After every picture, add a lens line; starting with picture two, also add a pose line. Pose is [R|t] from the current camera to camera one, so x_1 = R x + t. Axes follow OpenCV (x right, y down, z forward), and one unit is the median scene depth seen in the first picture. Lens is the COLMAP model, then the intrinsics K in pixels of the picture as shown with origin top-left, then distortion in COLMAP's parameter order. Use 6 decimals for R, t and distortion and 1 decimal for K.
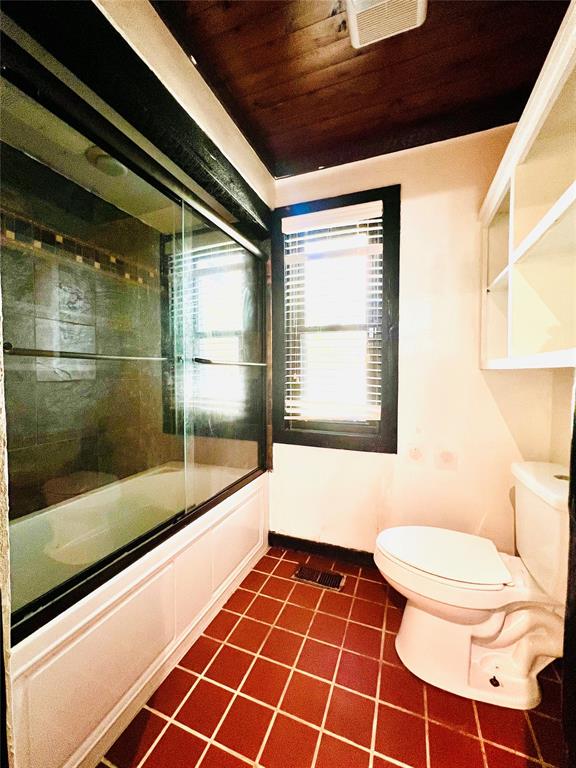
lens RADIAL K [[311.2, 0, 286.7], [0, 311.2, 381.3], [0, 0, 1]] dist [-0.003781, 0.000106]
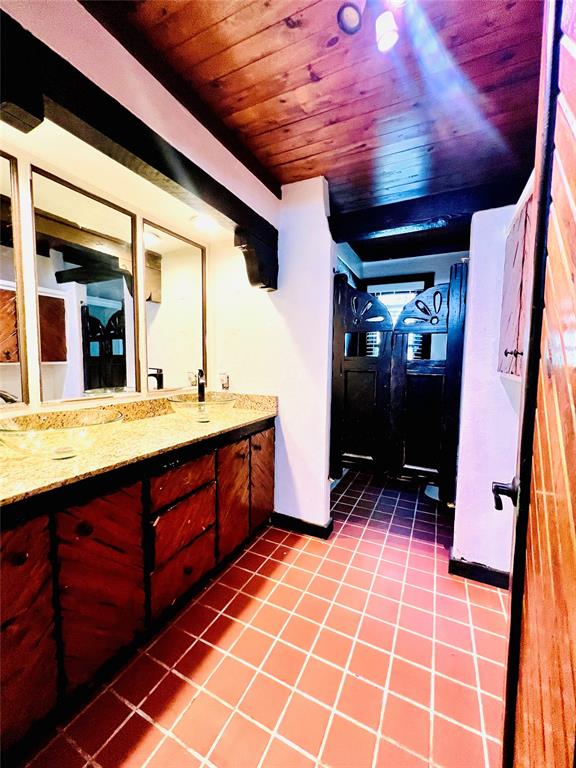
lens RADIAL K [[311.2, 0, 288.7], [0, 311.2, 383.9], [0, 0, 1]] dist [-0.003781, 0.000106]
pose [[0.996611, 0.019517, -0.079912, -0.322669], [-0.016211, 0.998994, 0.041801, -0.010254], [0.080647, -0.040364, 0.995925, -0.898275]]
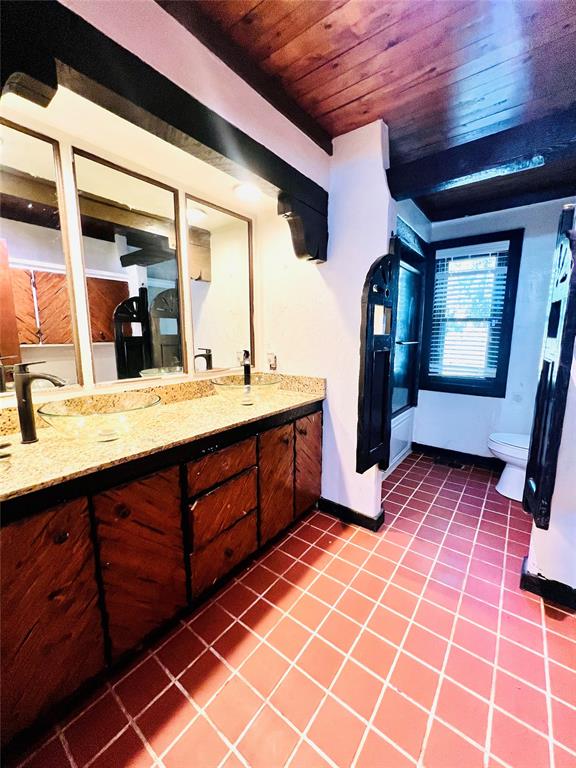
lens RADIAL K [[311.2, 0, 286.3], [0, 311.2, 384.4], [0, 0, 1]] dist [-0.003781, 0.000106]
pose [[0.961055, 0.044237, -0.272794, -0.290123], [-0.010689, 0.992317, 0.123260, -0.027433], [0.276150, -0.115544, 0.954144, -0.817812]]
